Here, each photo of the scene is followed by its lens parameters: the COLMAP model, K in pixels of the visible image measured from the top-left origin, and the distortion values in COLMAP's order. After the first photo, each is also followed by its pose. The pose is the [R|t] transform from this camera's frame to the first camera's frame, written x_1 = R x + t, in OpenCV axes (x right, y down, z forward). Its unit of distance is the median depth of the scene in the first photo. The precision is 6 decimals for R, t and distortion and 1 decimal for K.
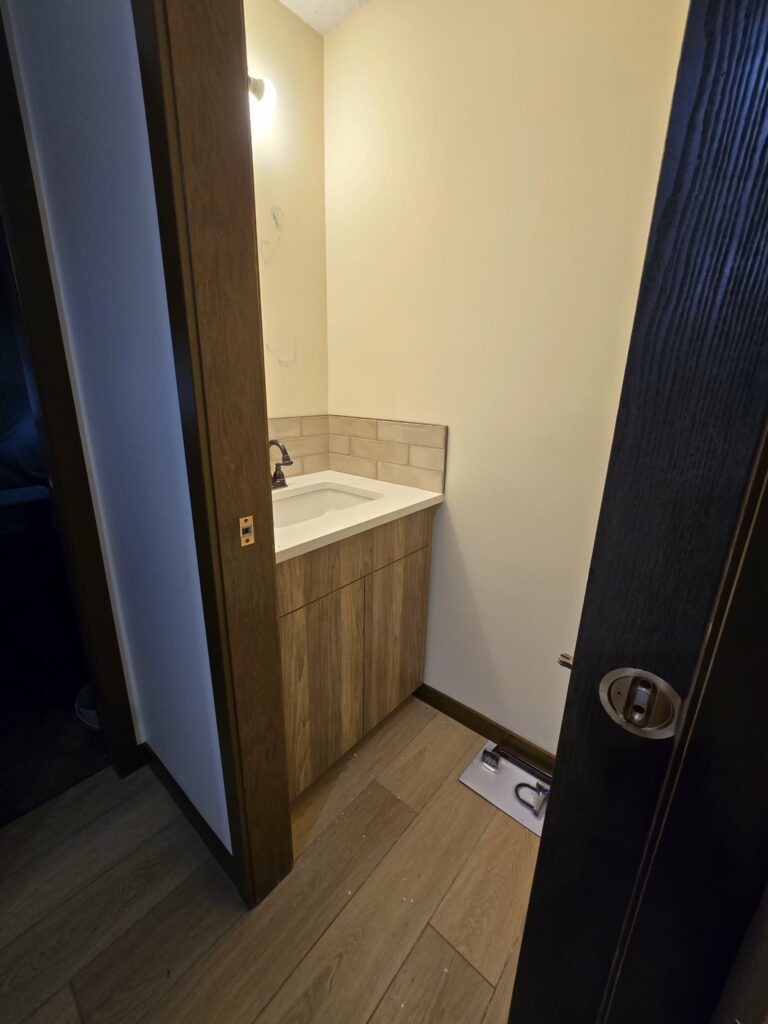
lens RADIAL K [[420.4, 0, 382.0], [0, 420.4, 513.6], [0, 0, 1]] dist [-0.007541, 0.001786]
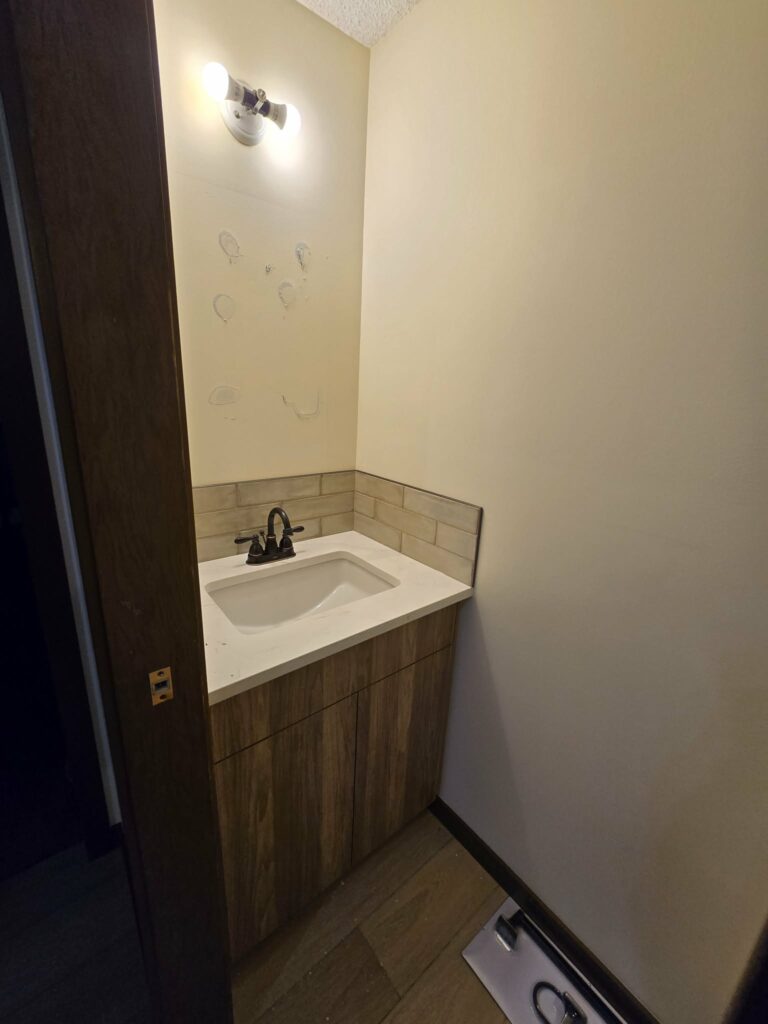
lens RADIAL K [[420.4, 0, 383.3], [0, 420.4, 511.6], [0, 0, 1]] dist [-0.007541, 0.001786]
pose [[0.982926, 0.079193, -0.166087, 0.104020], [-0.082977, 0.996424, -0.015959, -0.173006], [0.164229, 0.029468, 0.985982, 0.175575]]
